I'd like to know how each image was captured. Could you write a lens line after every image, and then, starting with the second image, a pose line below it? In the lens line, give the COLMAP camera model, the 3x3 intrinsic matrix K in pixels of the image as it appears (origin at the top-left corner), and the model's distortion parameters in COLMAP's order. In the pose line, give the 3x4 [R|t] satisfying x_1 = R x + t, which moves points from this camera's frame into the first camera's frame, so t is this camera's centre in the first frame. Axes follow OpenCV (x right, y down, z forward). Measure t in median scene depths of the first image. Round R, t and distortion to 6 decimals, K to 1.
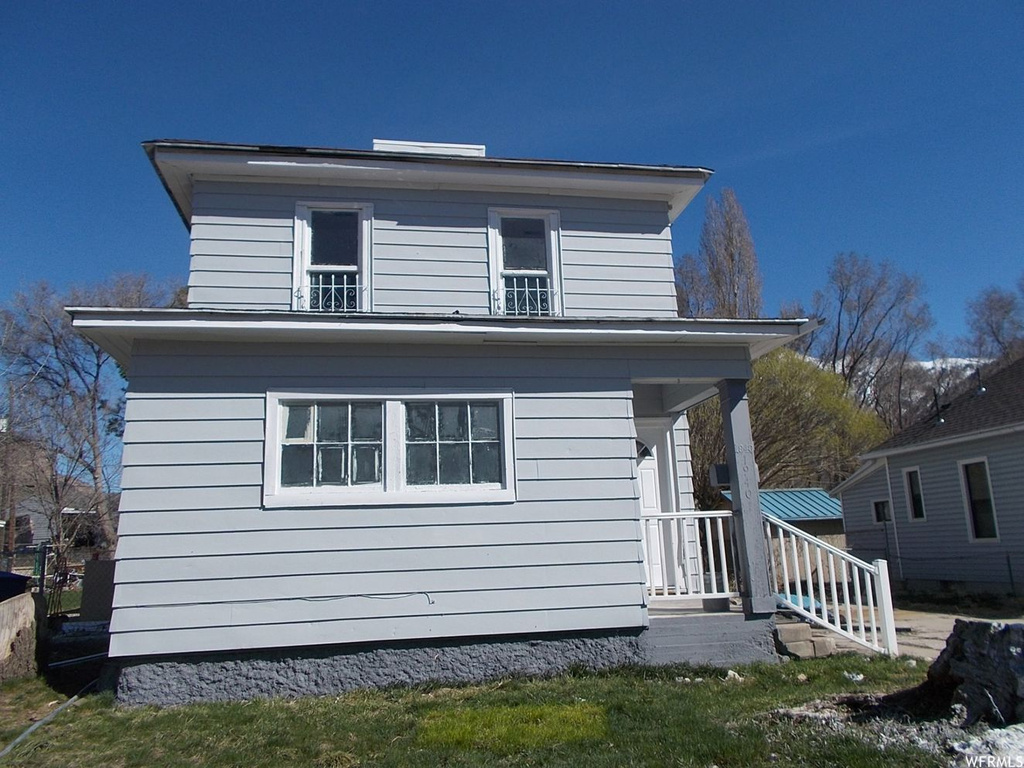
lens RADIAL K [[811.1, 0, 512.0], [0, 811.1, 384.0], [0, 0, 1]] dist [0.012378, 0.007898]
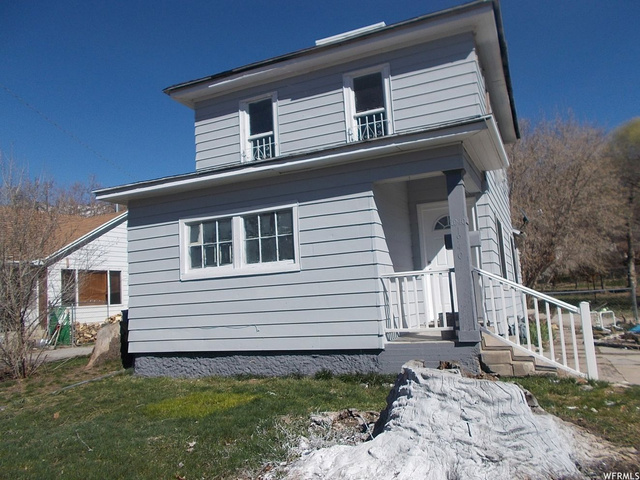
lens RADIAL K [[506.9, 0, 320.0], [0, 506.9, 240.0], [0, 0, 1]] dist [0.012378, 0.007898]
pose [[0.826064, -0.075621, -0.558480, 0.606006], [0.144921, 0.986136, 0.080830, 0.008783], [0.544624, -0.147706, 0.825571, 0.195145]]
